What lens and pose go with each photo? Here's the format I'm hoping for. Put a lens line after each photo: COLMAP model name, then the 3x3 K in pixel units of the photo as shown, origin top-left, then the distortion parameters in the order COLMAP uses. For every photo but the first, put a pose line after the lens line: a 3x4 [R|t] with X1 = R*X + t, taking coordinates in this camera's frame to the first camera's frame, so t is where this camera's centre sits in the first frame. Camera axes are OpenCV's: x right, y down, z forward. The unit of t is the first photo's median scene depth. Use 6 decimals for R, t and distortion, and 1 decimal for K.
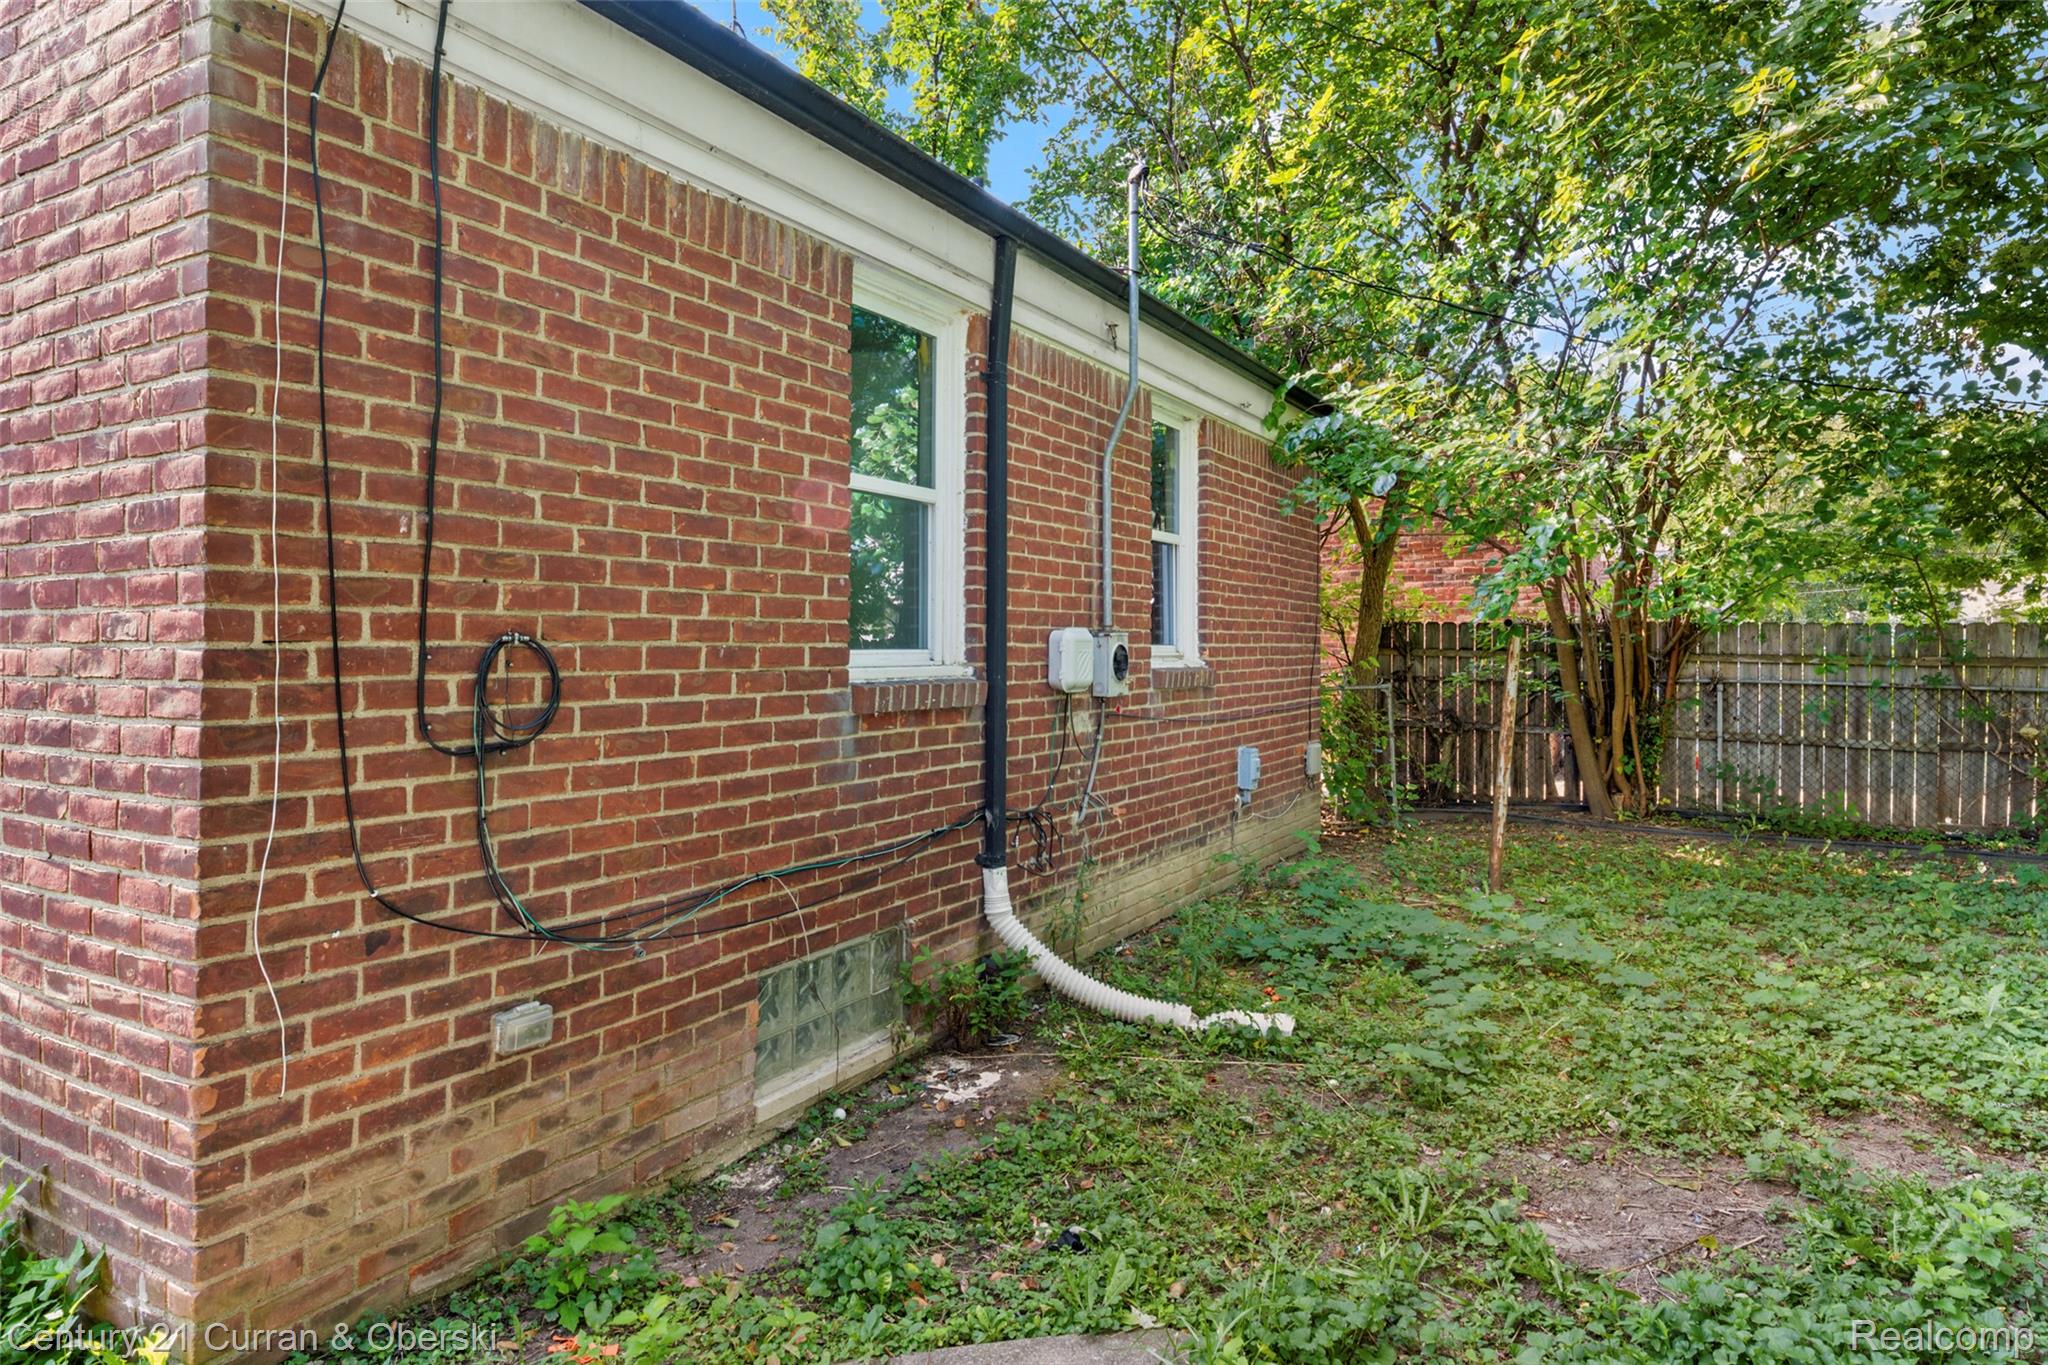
lens RADIAL K [[1188.3, 0, 1033.7], [0, 1188.3, 629.3], [0, 0, 1]] dist [-0.001220, -0.000642]
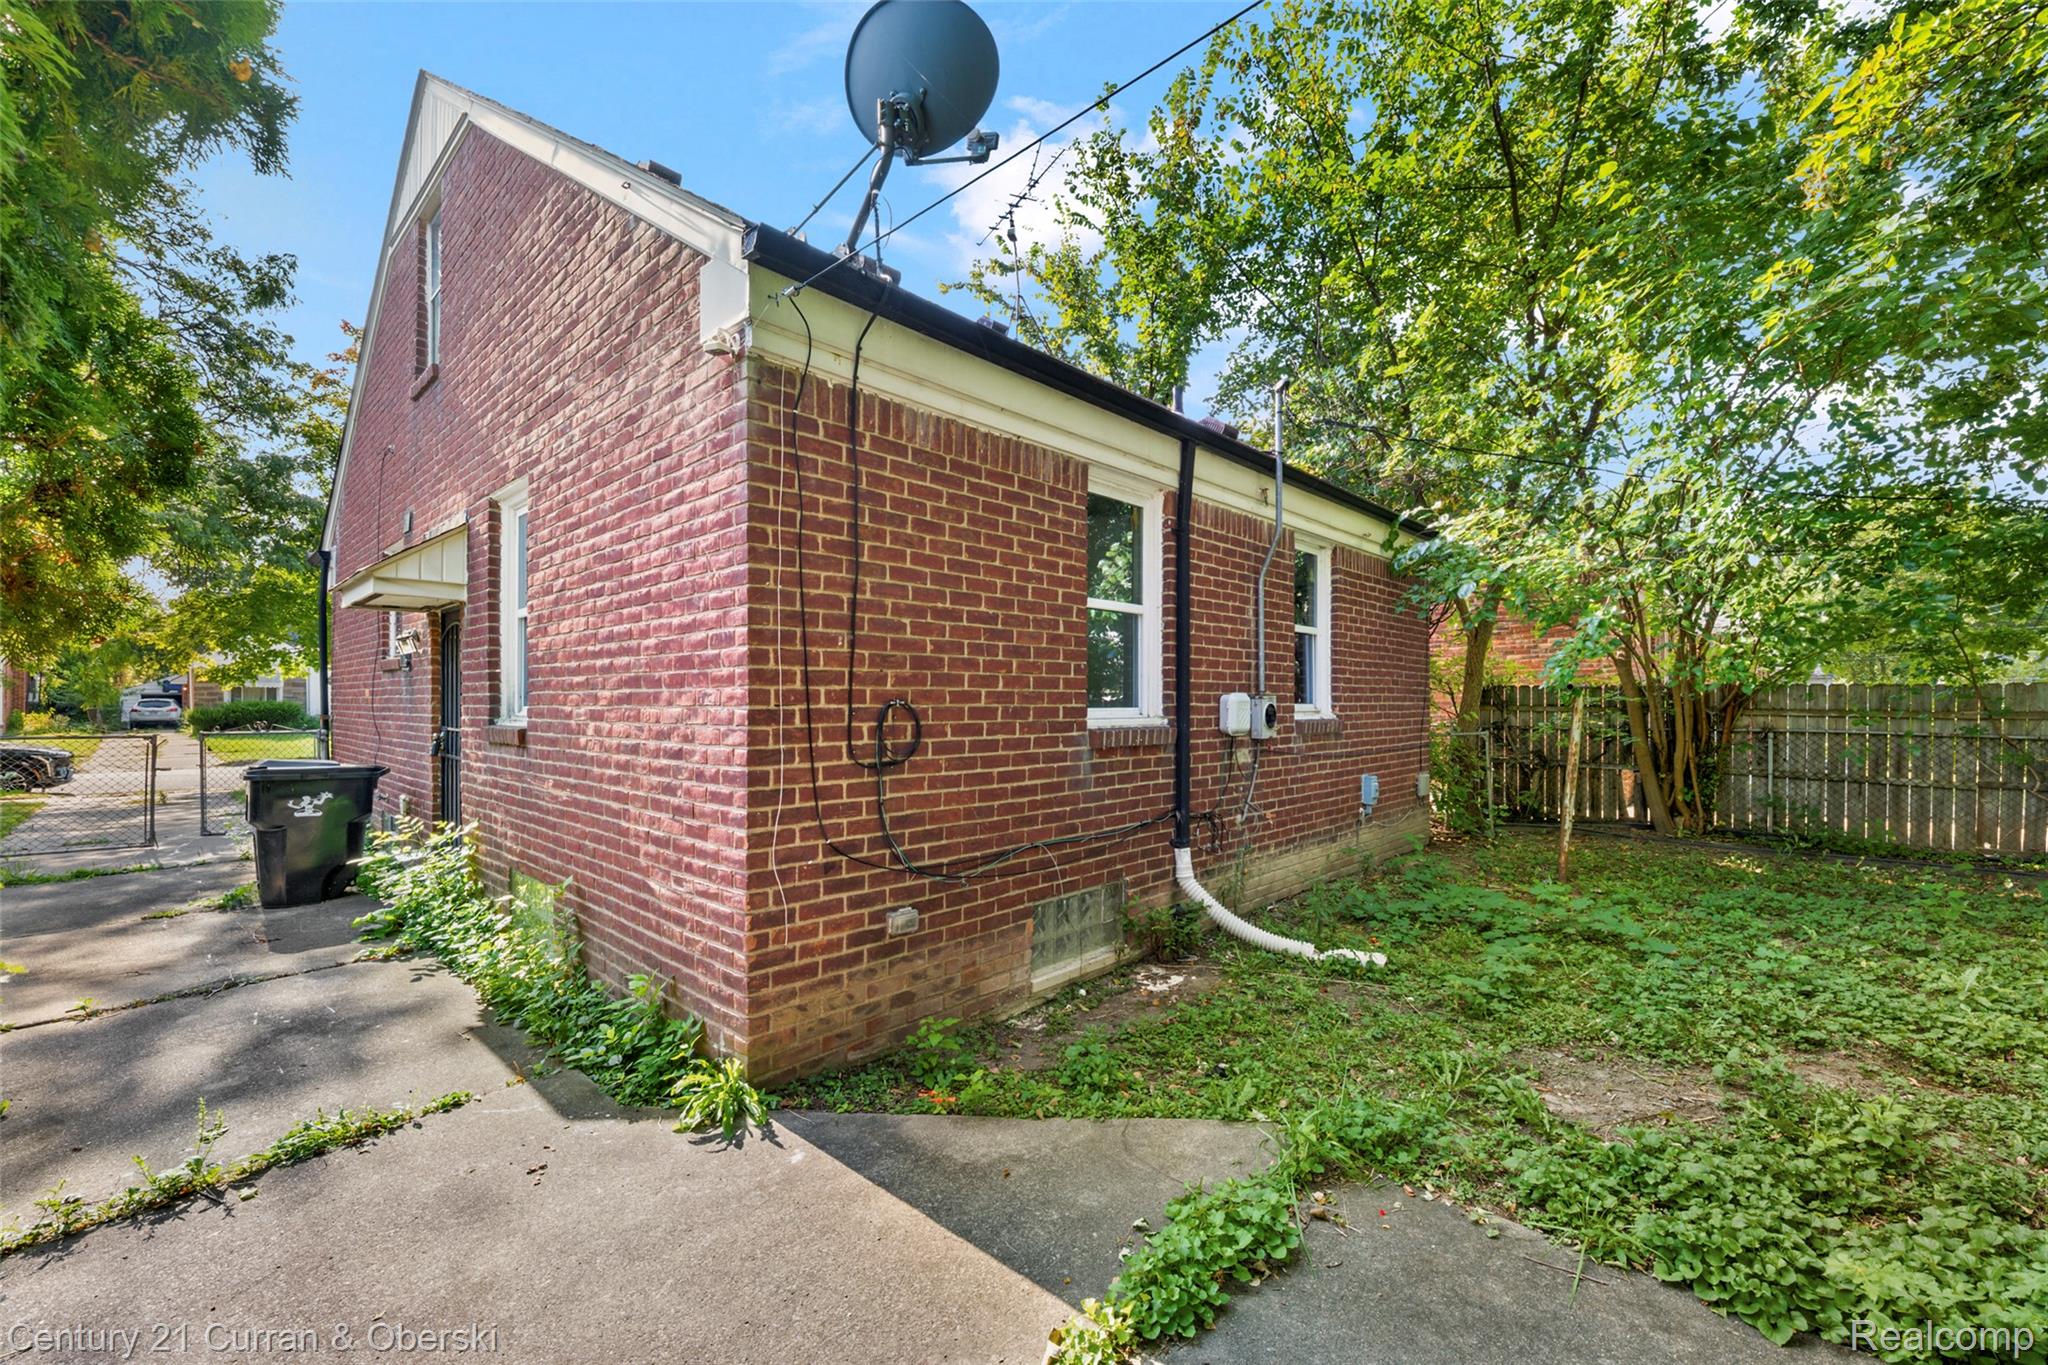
lens RADIAL K [[831.7, 0, 1034.8], [0, 831.7, 702.6], [0, 0, 1]] dist [-0.001894, -0.000104]
pose [[0.973027, -0.003223, -0.230670, 0.035242], [0.006189, 0.999907, 0.012135, -0.004268], [0.230610, -0.013235, 0.972956, -0.112837]]
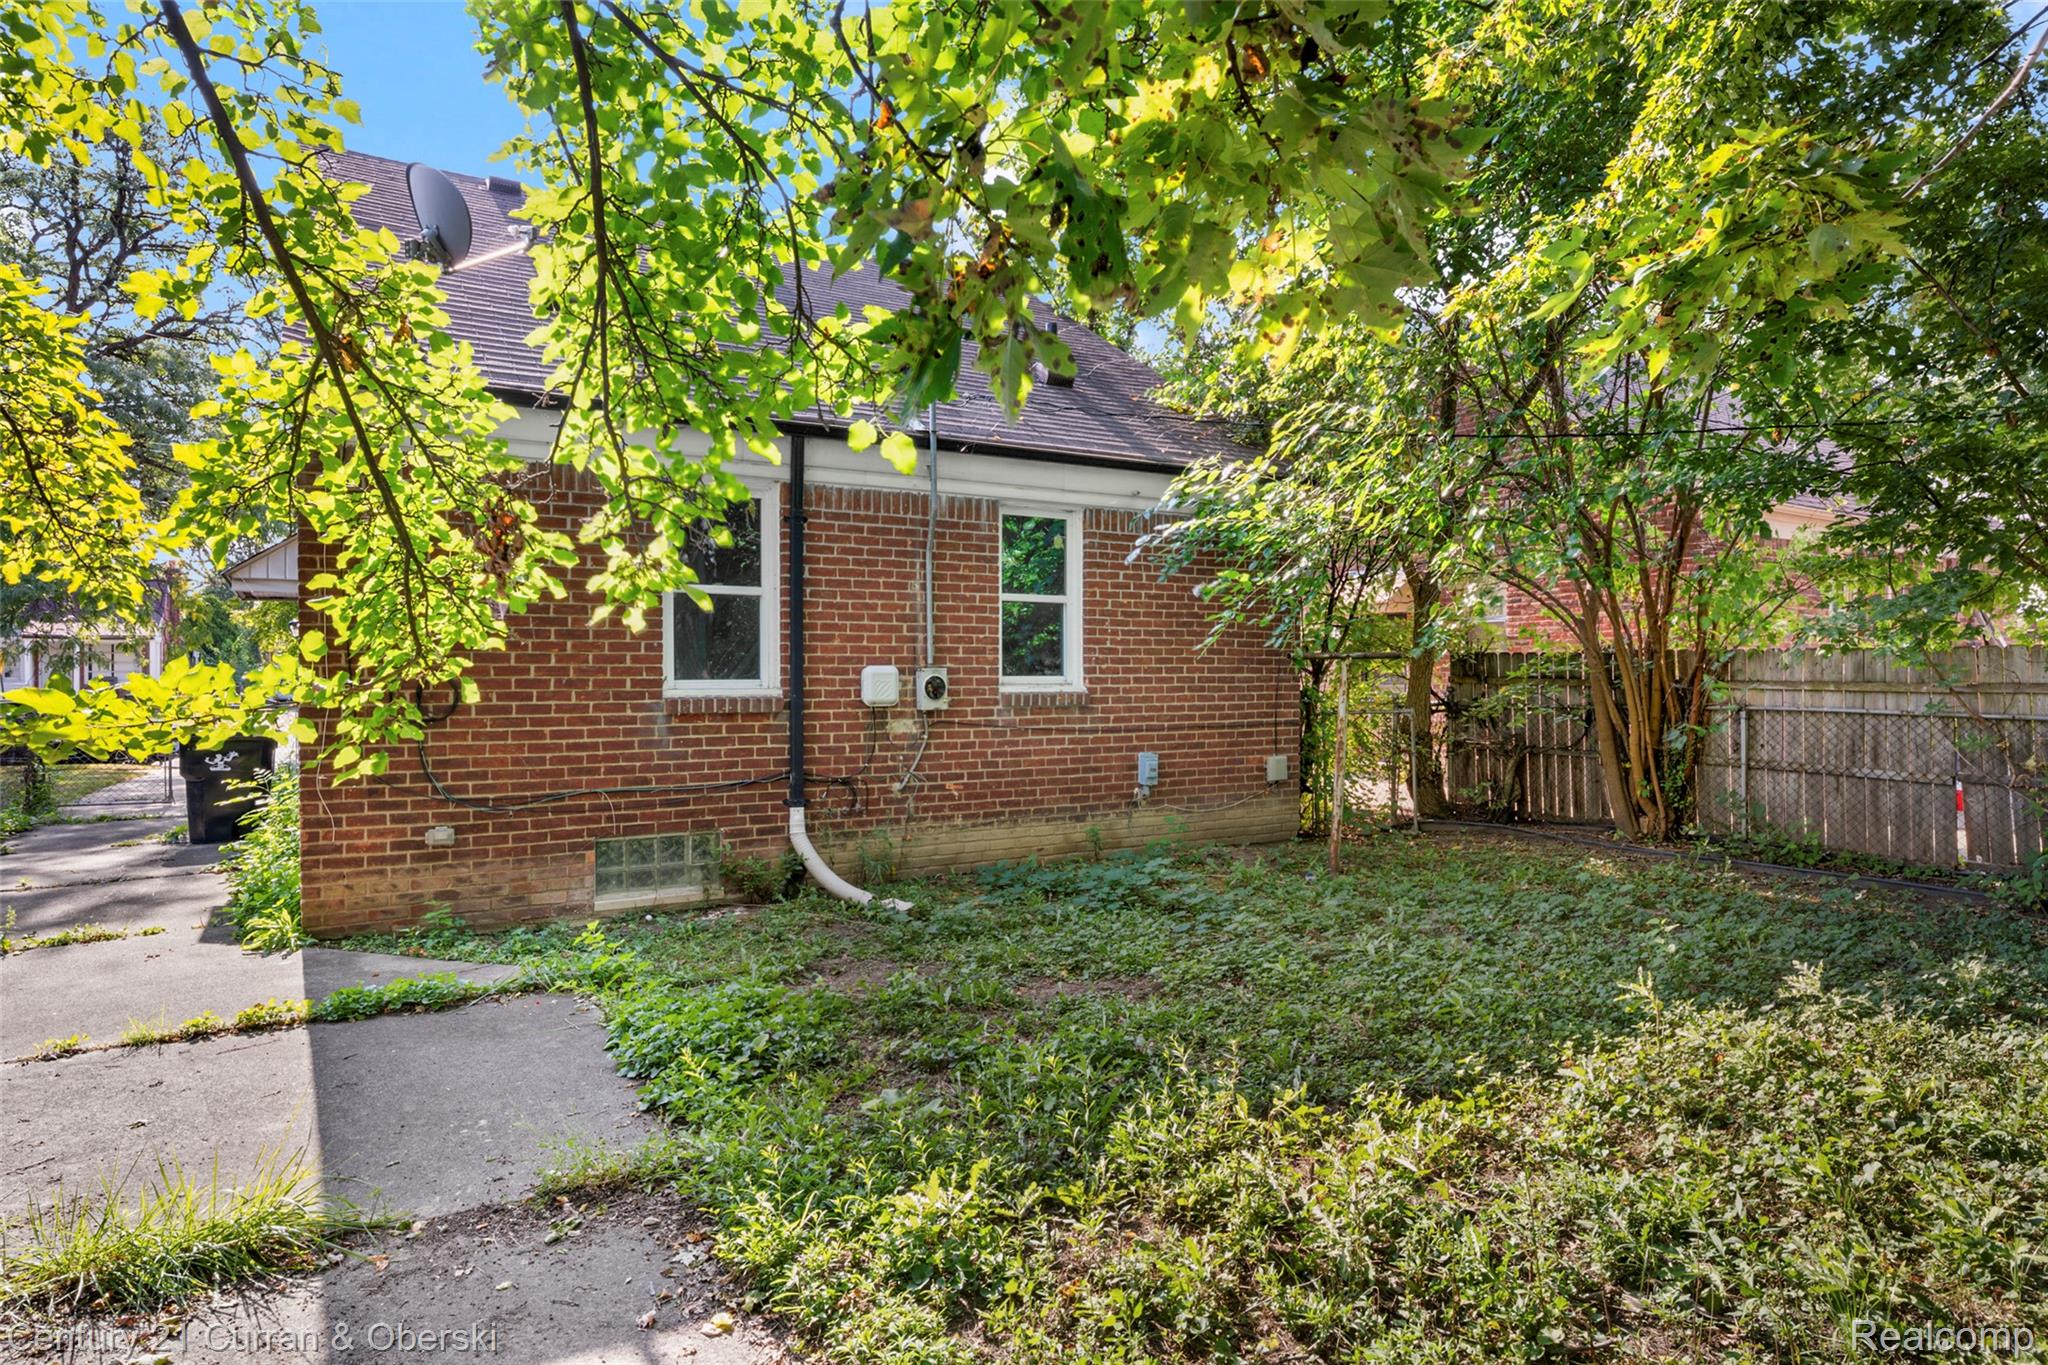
lens RADIAL K [[1162.8, 0, 1024.9], [0, 1162.8, 687.8], [0, 0, 1]] dist [0.000235, -0.000077]
pose [[0.874437, -0.001668, -0.485136, 1.216533], [0.012296, 0.999749, 0.018726, 0.002100], [0.484984, -0.022340, 0.874238, -0.336992]]
